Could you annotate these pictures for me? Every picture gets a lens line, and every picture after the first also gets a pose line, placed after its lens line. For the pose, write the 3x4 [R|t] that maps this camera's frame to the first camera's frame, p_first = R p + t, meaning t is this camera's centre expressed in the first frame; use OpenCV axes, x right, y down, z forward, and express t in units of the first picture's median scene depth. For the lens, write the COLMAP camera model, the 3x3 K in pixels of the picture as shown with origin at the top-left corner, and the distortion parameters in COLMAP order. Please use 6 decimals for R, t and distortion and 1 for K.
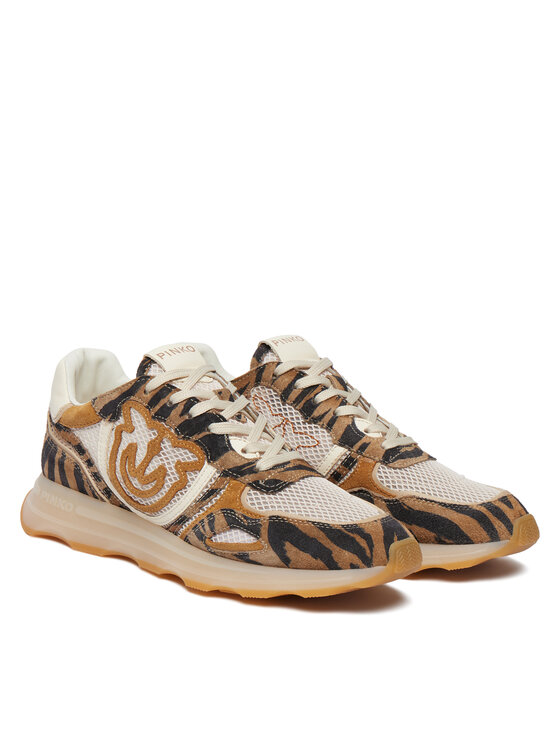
lens RADIAL K [[1666.5, 0, 280.0], [0, 1666.5, 373.0], [0, 0, 1]] dist [0.670780, 0.014919]
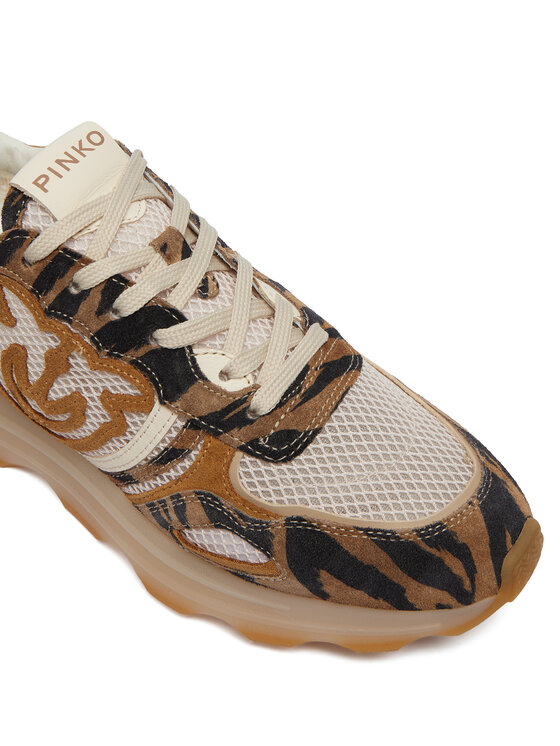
lens RADIAL K [[1131.4, 0, 280.0], [0, 1131.4, 373.0], [0, 0, 1]] dist [-0.015302, -0.014427]
pose [[0.993206, -0.094968, 0.067251, -0.028247], [0.040209, 0.822393, 0.567498, -0.164139], [-0.109201, -0.560938, 0.820624, 0.697913]]
